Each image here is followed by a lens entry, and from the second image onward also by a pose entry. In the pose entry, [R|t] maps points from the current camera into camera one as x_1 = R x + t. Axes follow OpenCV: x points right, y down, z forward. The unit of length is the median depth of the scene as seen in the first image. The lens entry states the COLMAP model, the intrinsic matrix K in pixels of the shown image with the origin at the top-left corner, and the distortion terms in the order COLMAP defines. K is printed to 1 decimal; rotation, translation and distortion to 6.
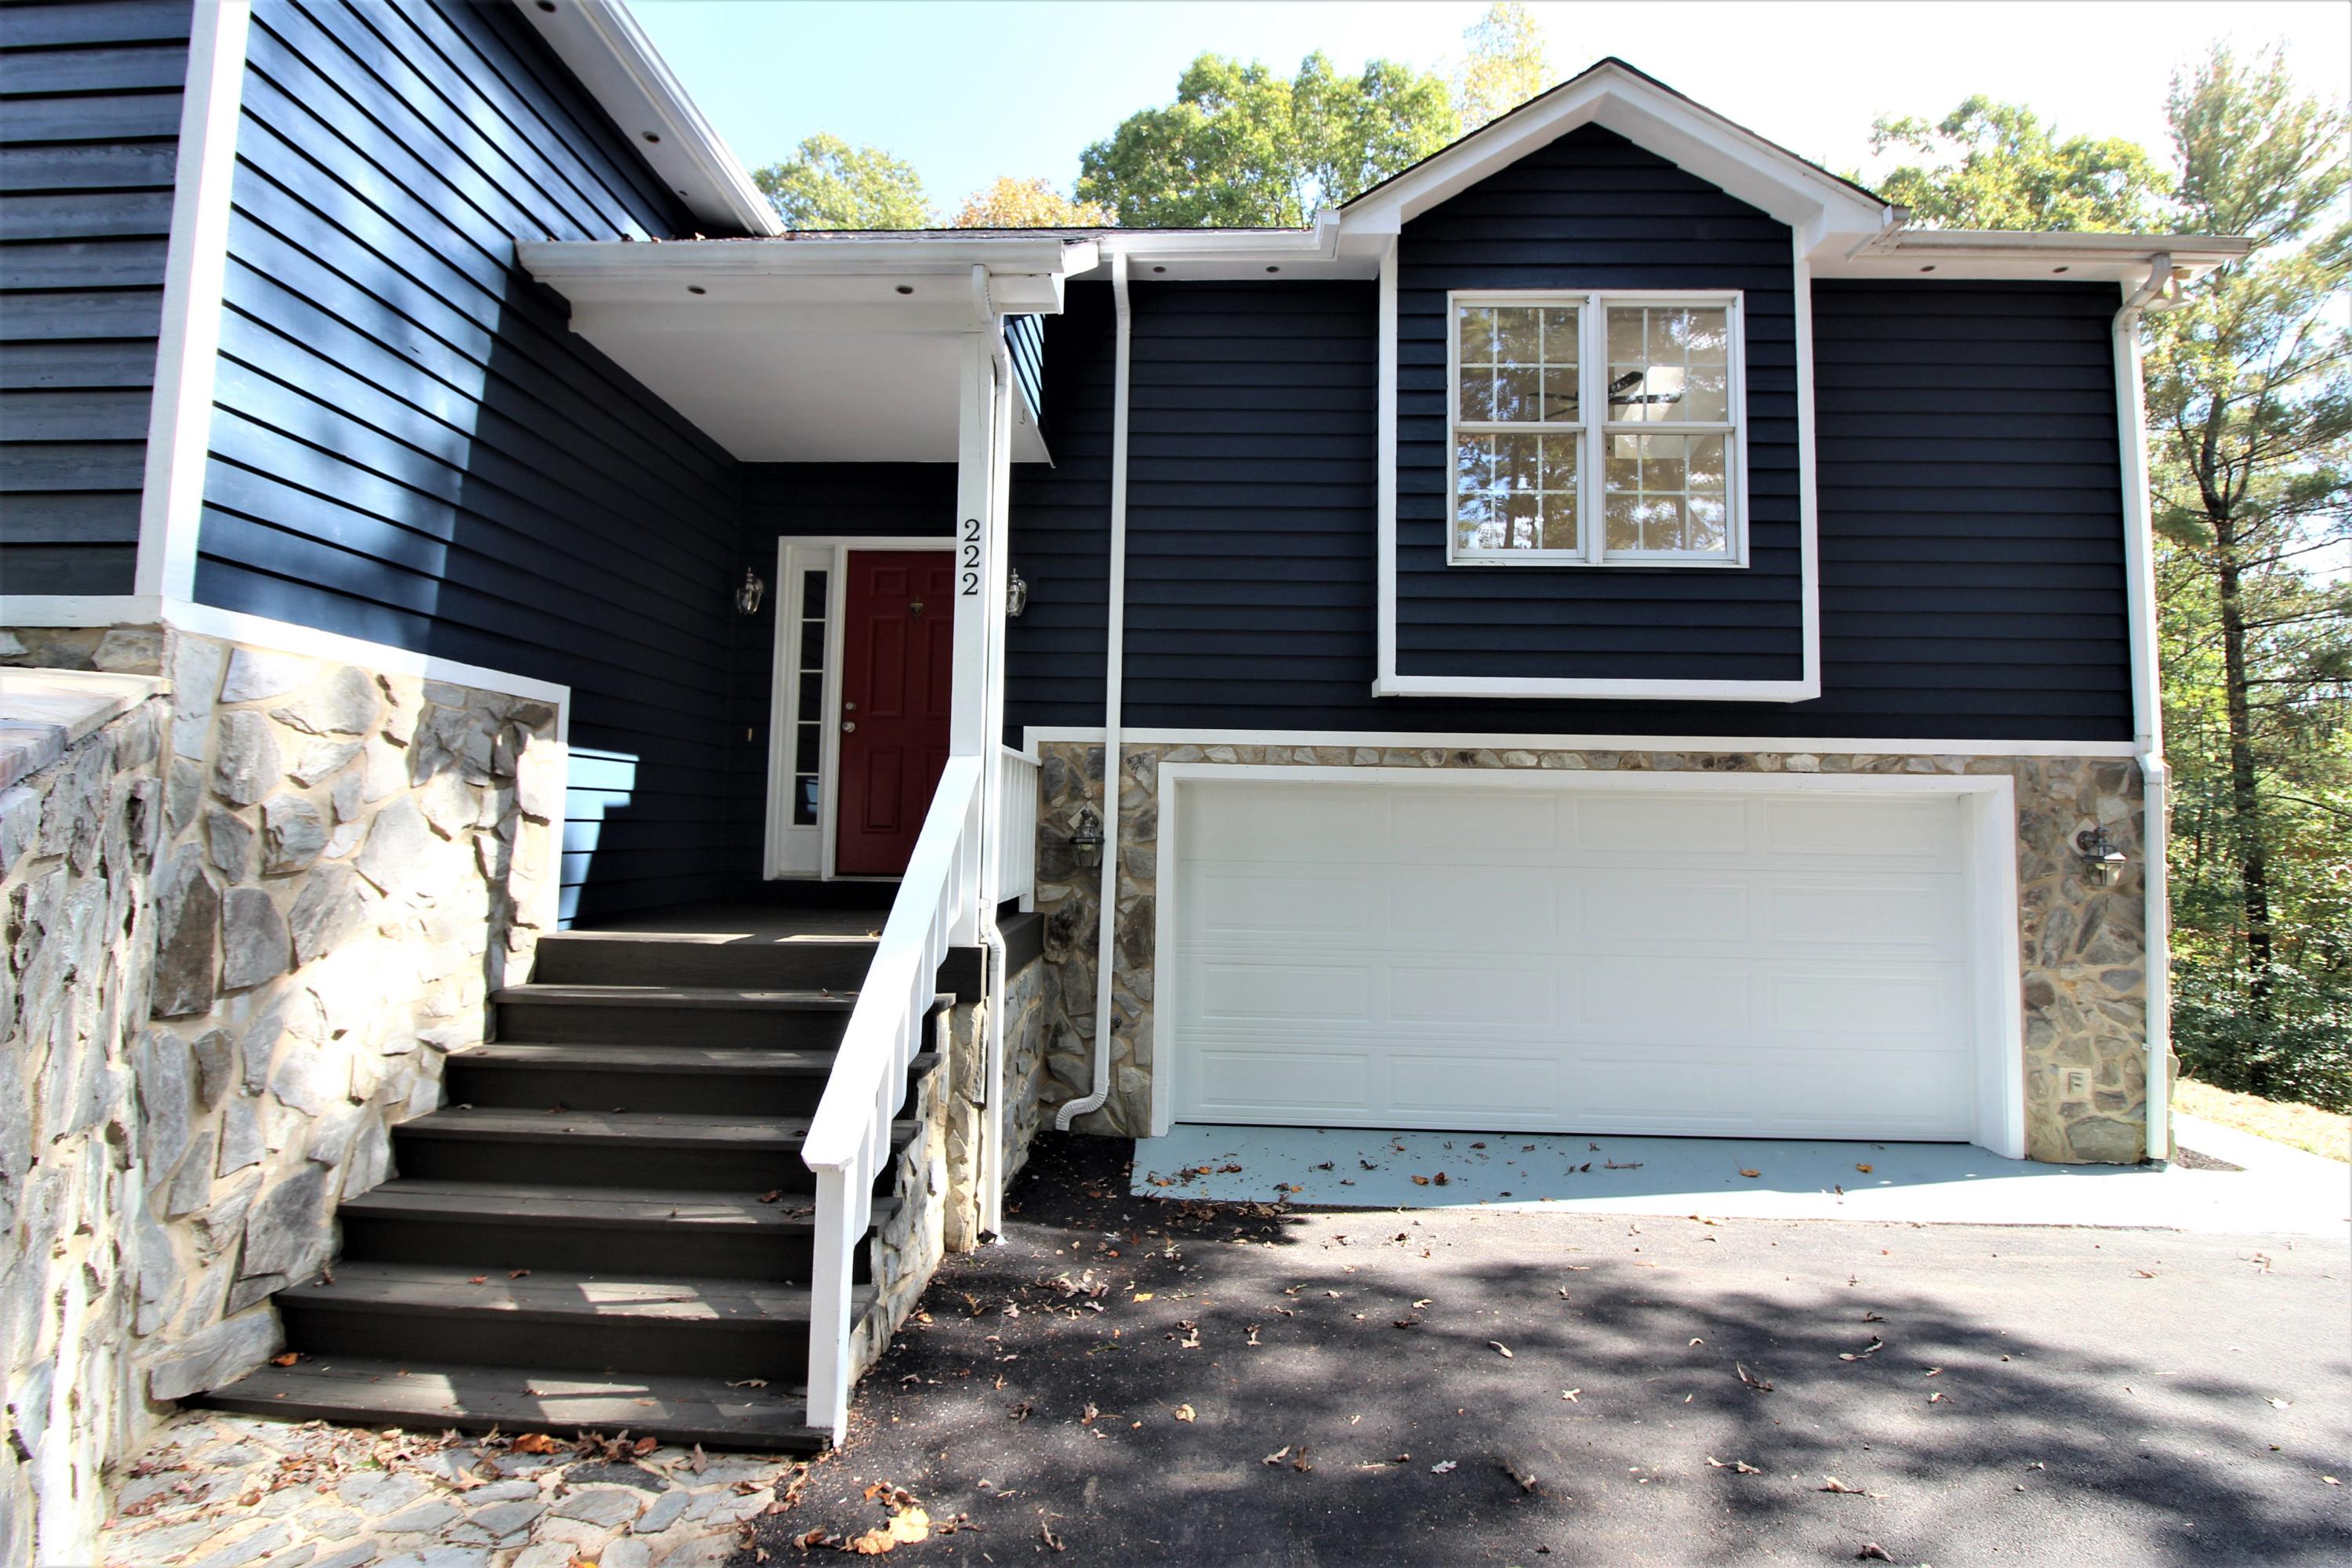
lens RADIAL K [[1089.8, 0, 1163.5], [0, 1089.8, 750.0], [0, 0, 1]] dist [0.002771, -0.014520]
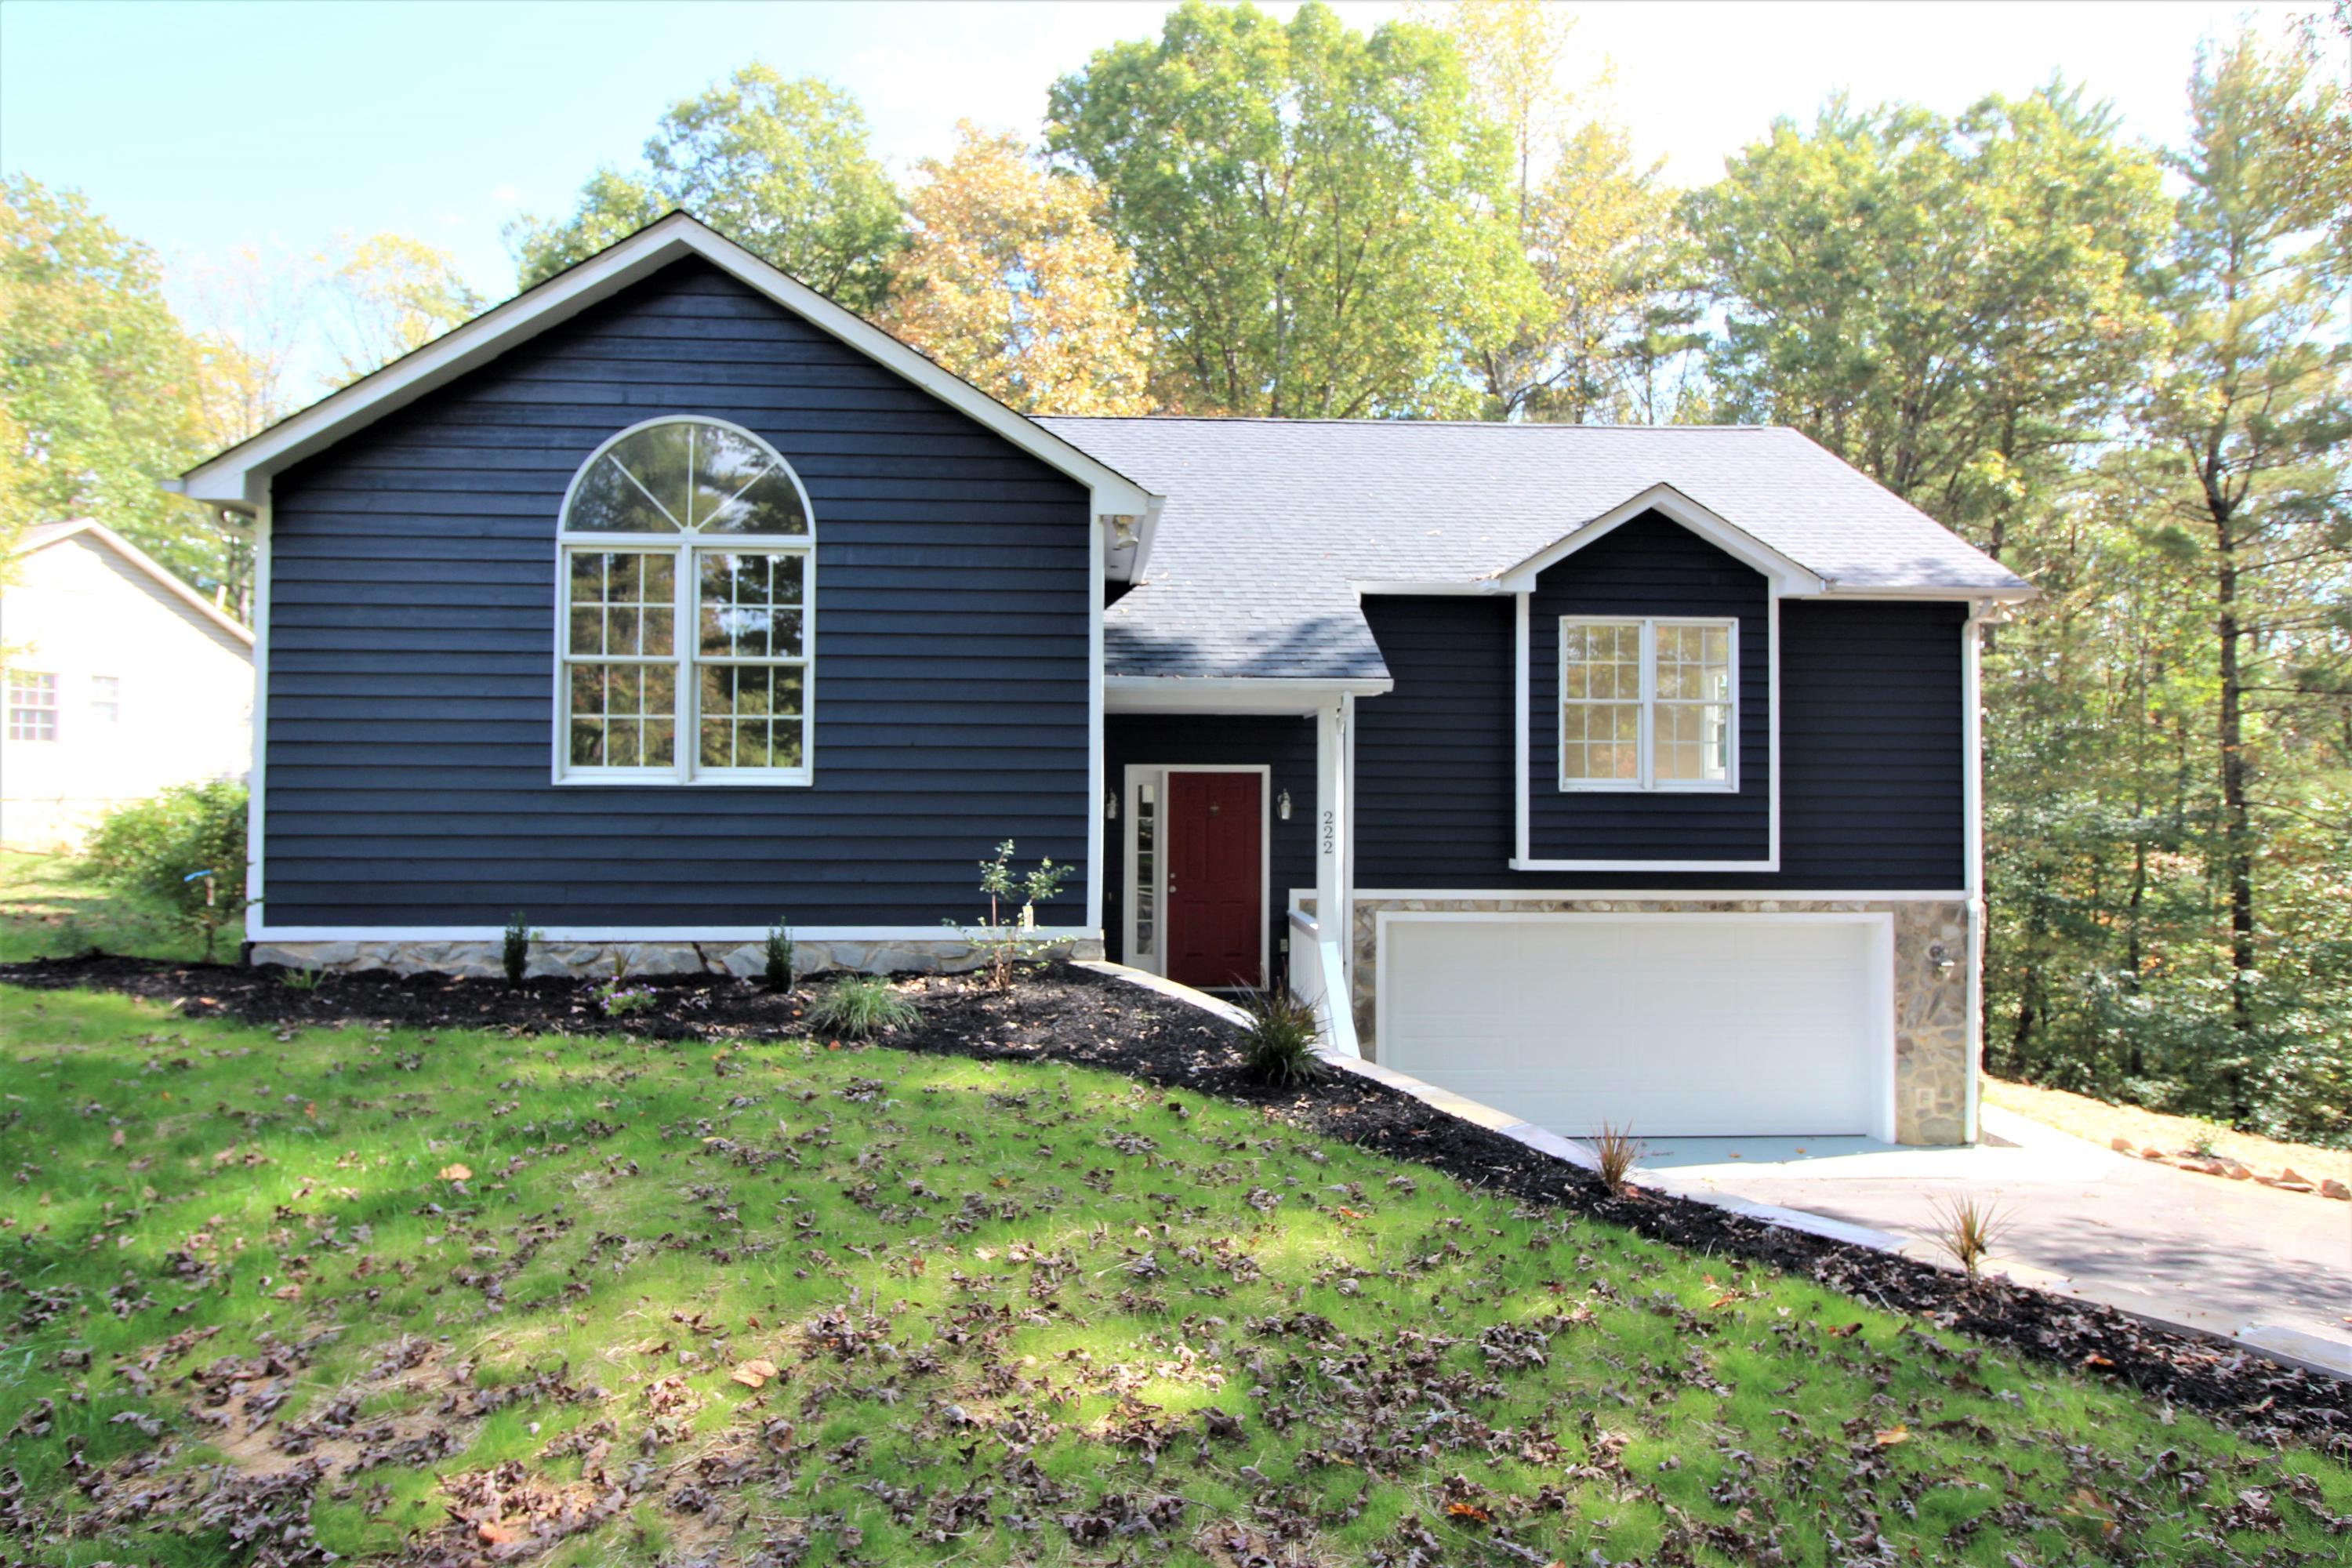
lens RADIAL K [[1430.5, 0, 1159.8], [0, 1430.5, 745.3], [0, 0, 1]] dist [0.006834, -0.008621]
pose [[0.995546, -0.008611, 0.093881, -0.520636], [0.004579, 0.999061, 0.043080, -0.326934], [-0.094164, -0.042458, 0.994651, -1.035975]]
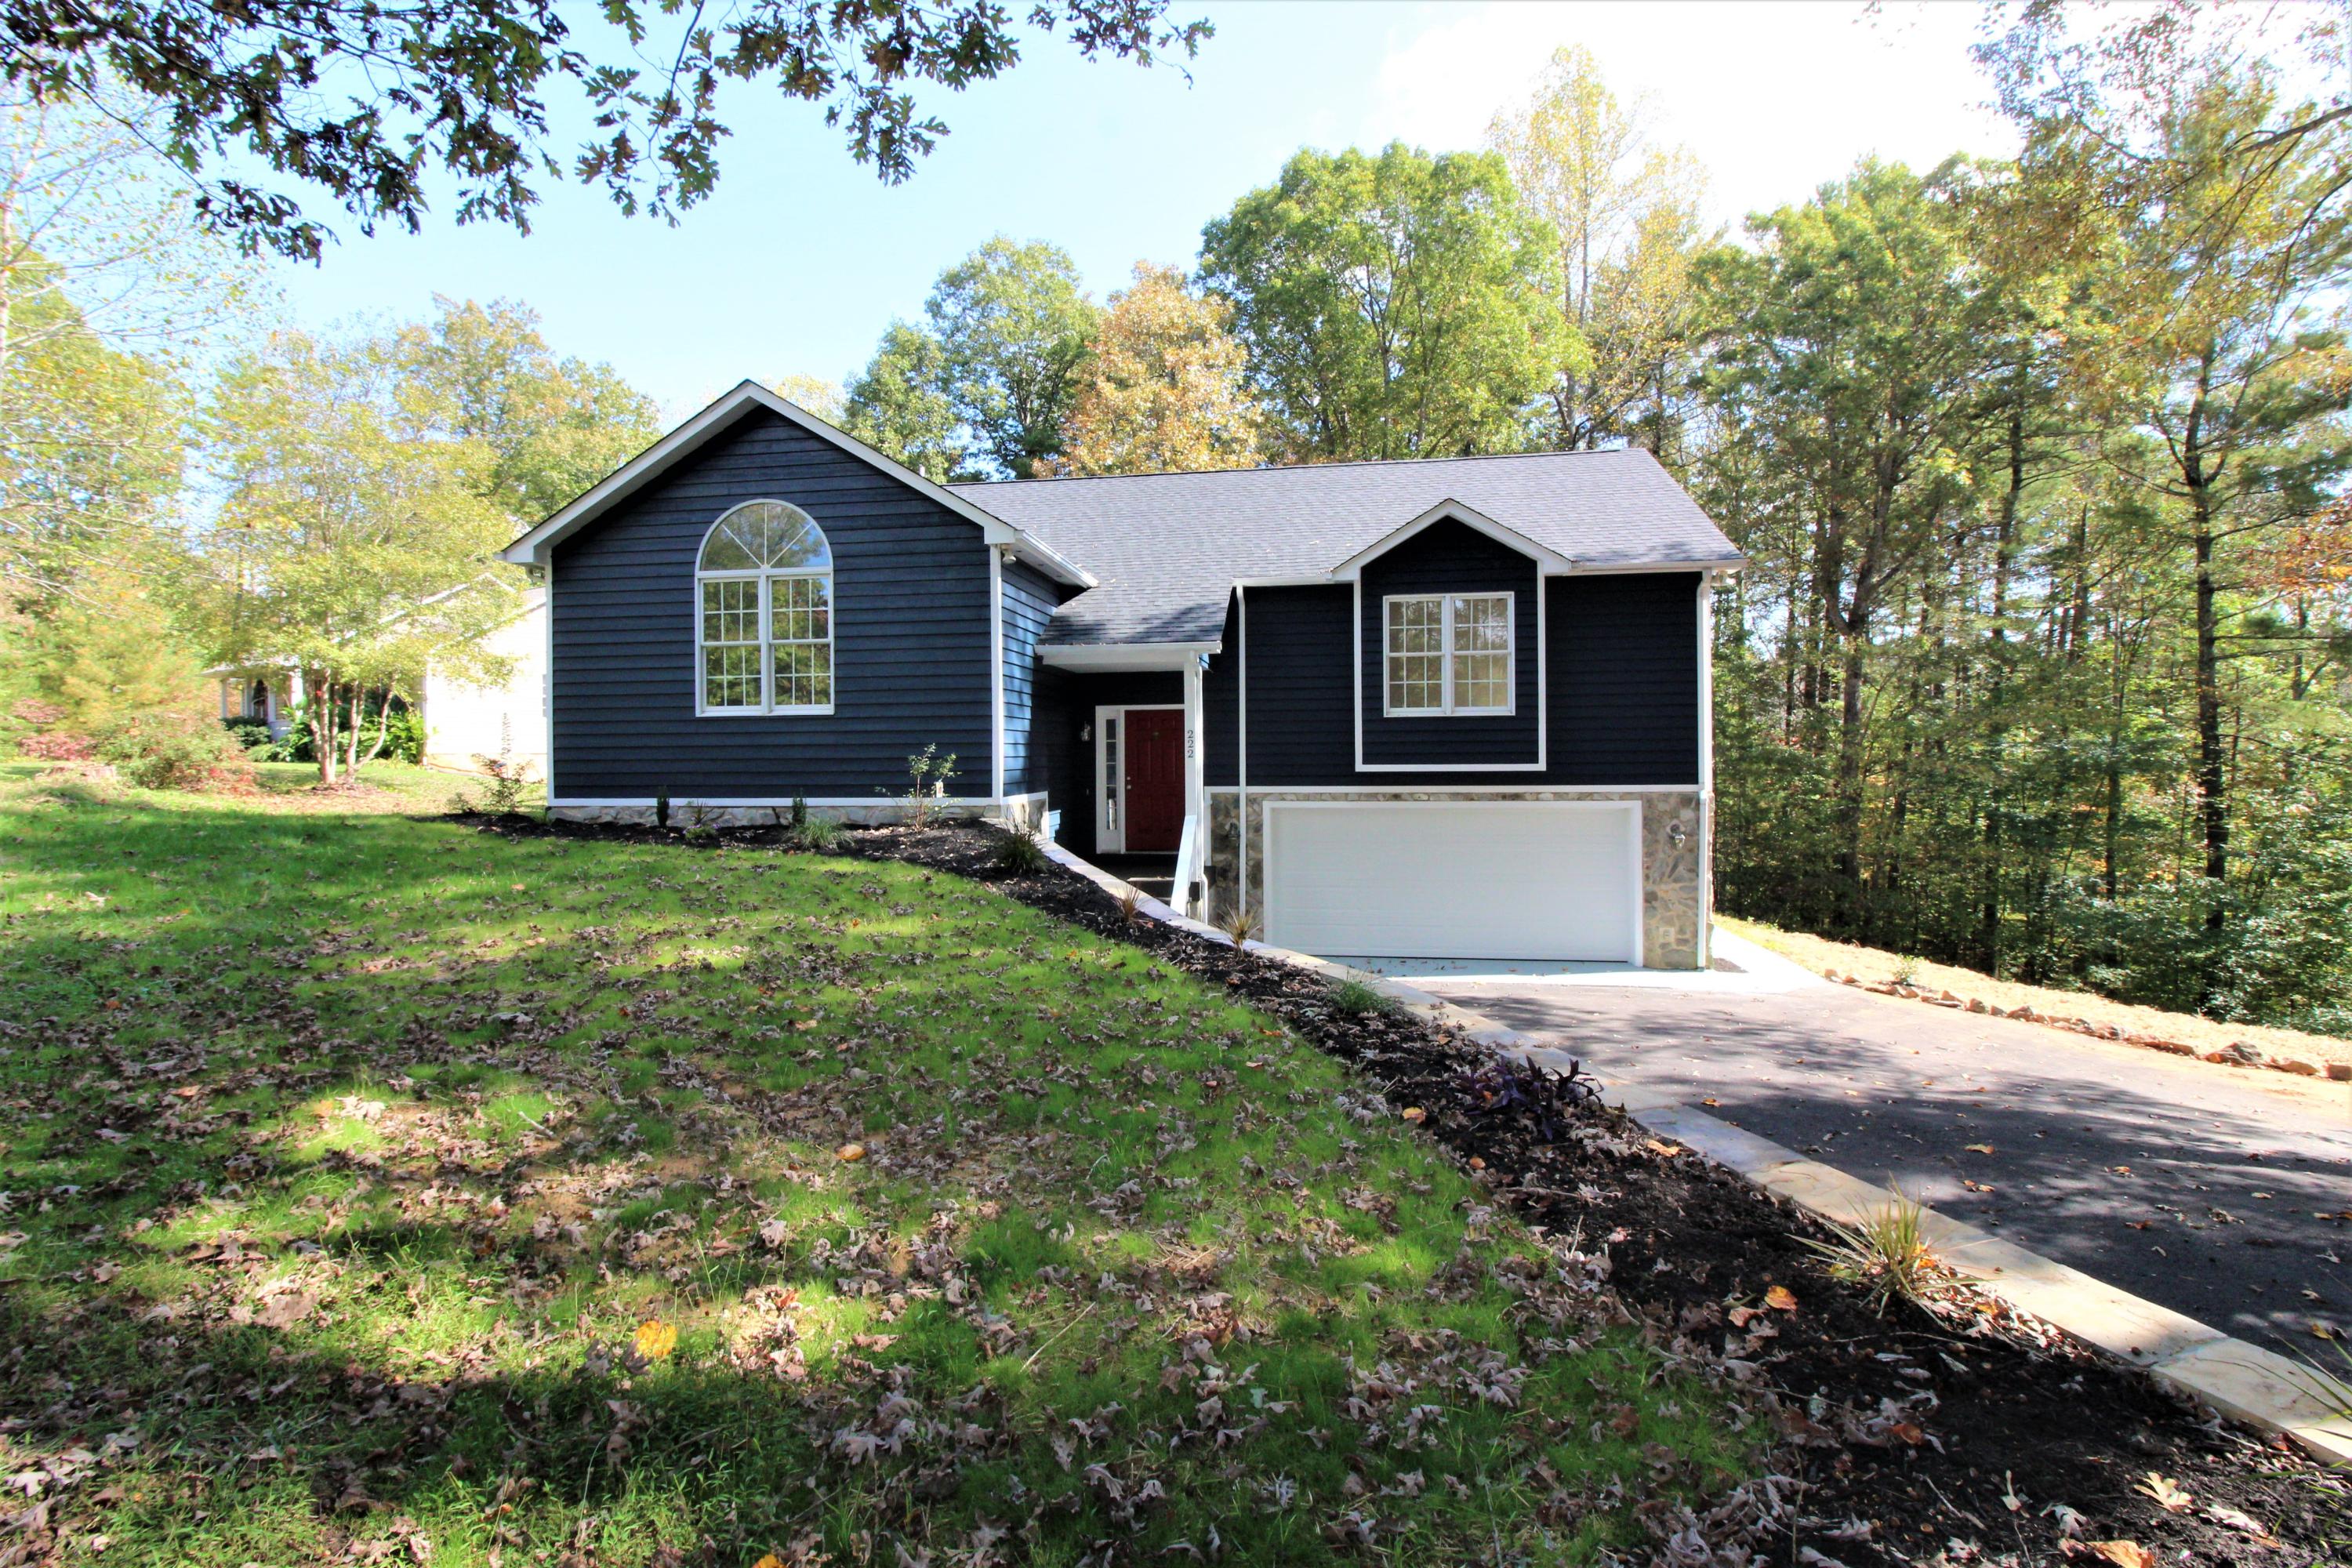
lens RADIAL K [[1089.8, 0, 1163.5], [0, 1089.8, 750.0], [0, 0, 1]] dist [0.002771, -0.014520]
pose [[0.992392, -0.026032, -0.120333, 0.070098], [0.034231, 0.997193, 0.066584, -0.267133], [0.118262, -0.070197, 0.990498, -1.359955]]
